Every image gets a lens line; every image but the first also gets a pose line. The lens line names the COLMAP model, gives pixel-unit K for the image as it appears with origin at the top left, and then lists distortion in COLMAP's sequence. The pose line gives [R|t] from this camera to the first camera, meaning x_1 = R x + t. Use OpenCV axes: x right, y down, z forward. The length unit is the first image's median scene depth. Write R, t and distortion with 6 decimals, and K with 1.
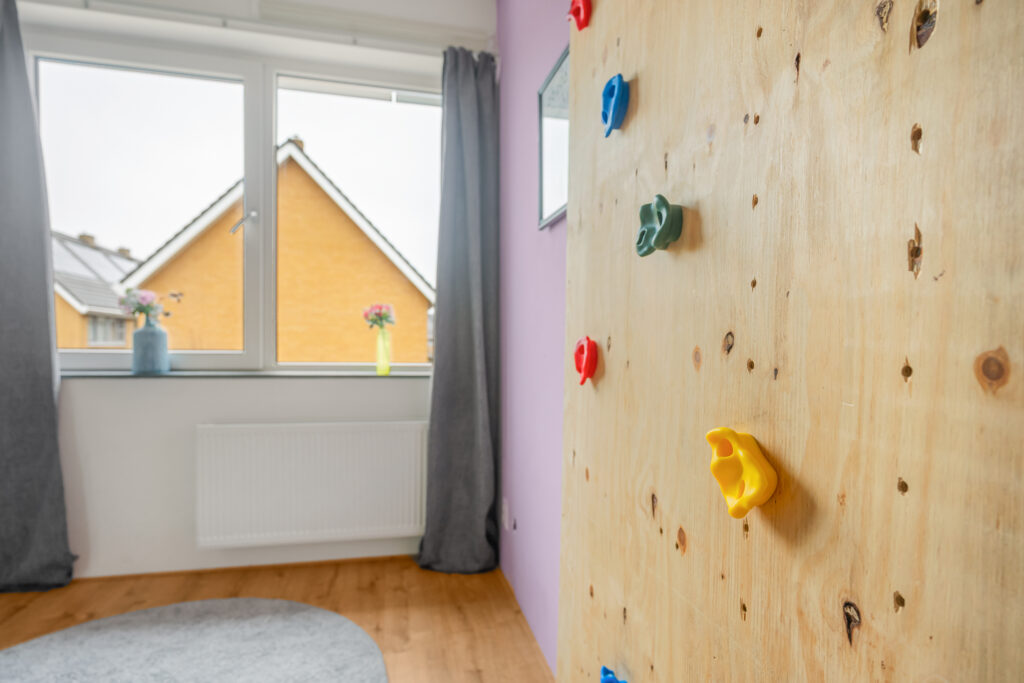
lens RADIAL K [[533.0, 0, 510.0], [0, 533.0, 353.3], [0, 0, 1]] dist [0.004323, -0.000540]
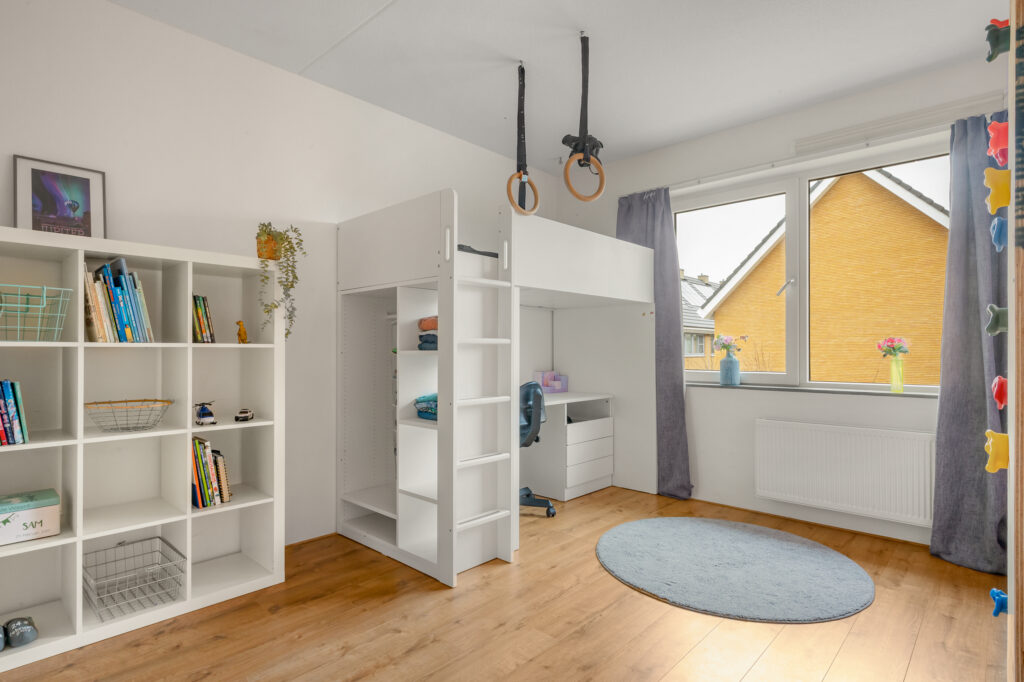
lens RADIAL K [[533.0, 0, 510.0], [0, 533.0, 352.8], [0, 0, 1]] dist [0.004323, -0.000540]
pose [[0.562268, -0.009872, -0.826896, 0.329475], [-0.008654, 0.999804, -0.017821, -0.029258], [0.826910, 0.017176, 0.562073, -0.521599]]
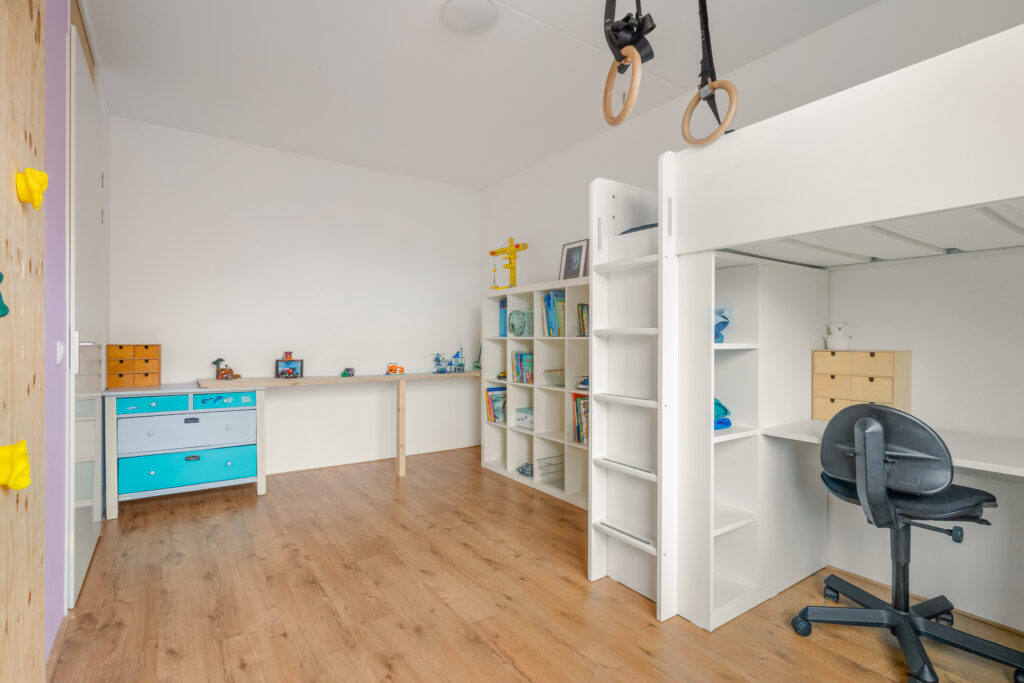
lens RADIAL K [[493.0, 0, 512.0], [0, 493.0, 341.5], [0, 0, 1]] dist [0.002162, 0.000477]
pose [[-0.930006, -0.012874, -0.367319, -0.126131], [-0.019057, 0.999731, 0.013211, -0.061379], [0.367051, 0.019286, -0.930001, 0.875916]]
